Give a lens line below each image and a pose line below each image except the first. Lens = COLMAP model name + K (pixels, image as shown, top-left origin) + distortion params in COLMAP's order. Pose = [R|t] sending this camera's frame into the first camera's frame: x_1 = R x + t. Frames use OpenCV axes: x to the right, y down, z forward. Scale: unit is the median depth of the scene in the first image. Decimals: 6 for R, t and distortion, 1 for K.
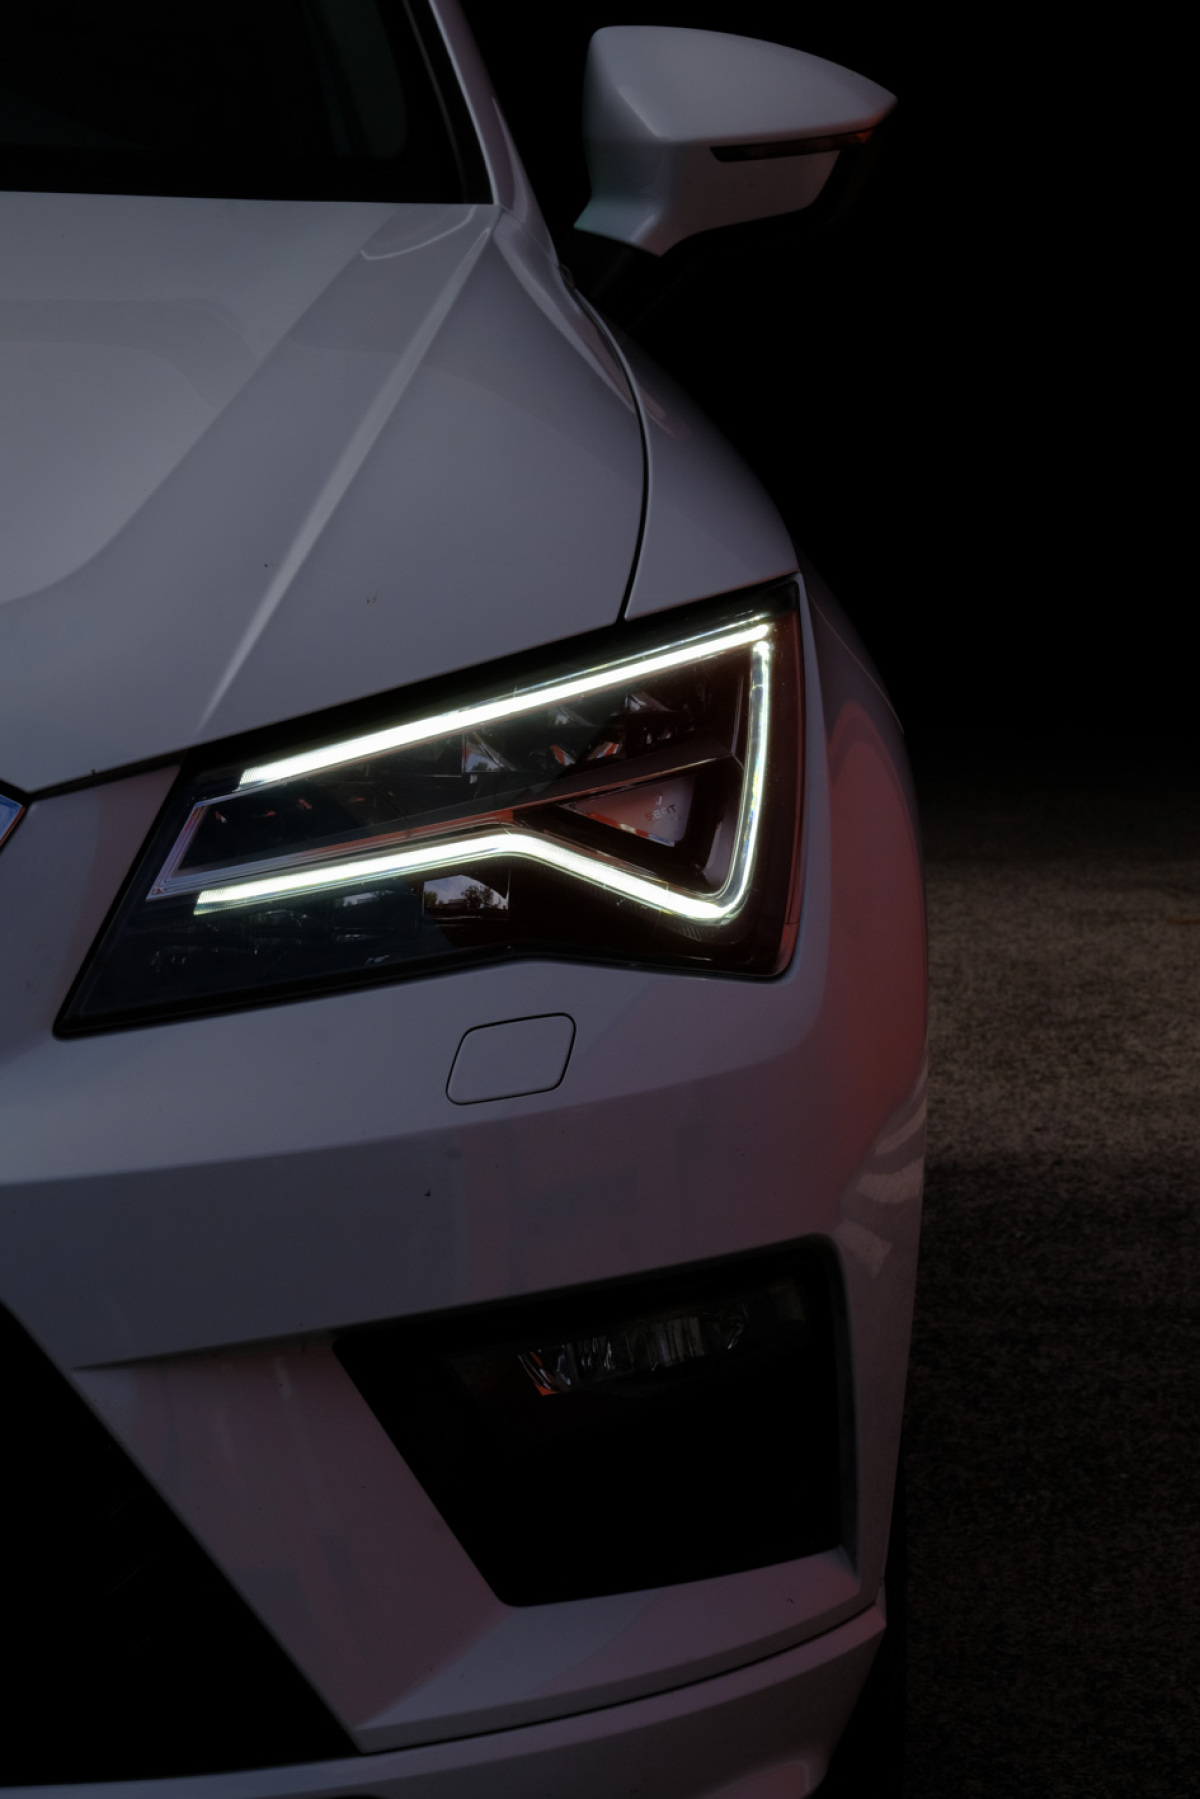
lens RADIAL K [[6766.4, 0, 600.0], [0, 6766.4, 899.5], [0, 0, 1]] dist [0.249727, 2.298323]
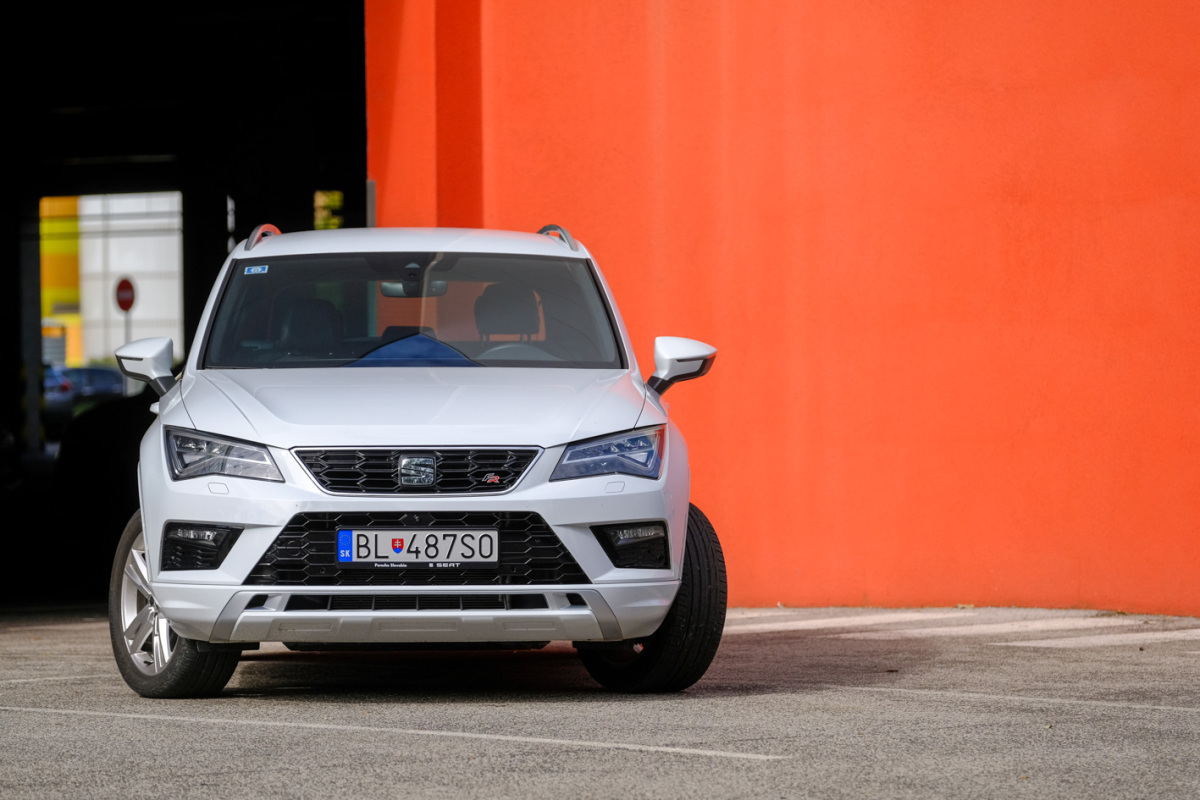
lens RADIAL K [[6126.0, 0, 600.0], [0, 6126.0, 400.0], [0, 0, 1]] dist [0.250550, 3.158239]
pose [[0.996621, -0.010504, -0.081460, 0.413160], [0.000929, 0.993167, -0.116697, 0.570068], [0.082129, 0.116227, 0.989821, -4.450616]]
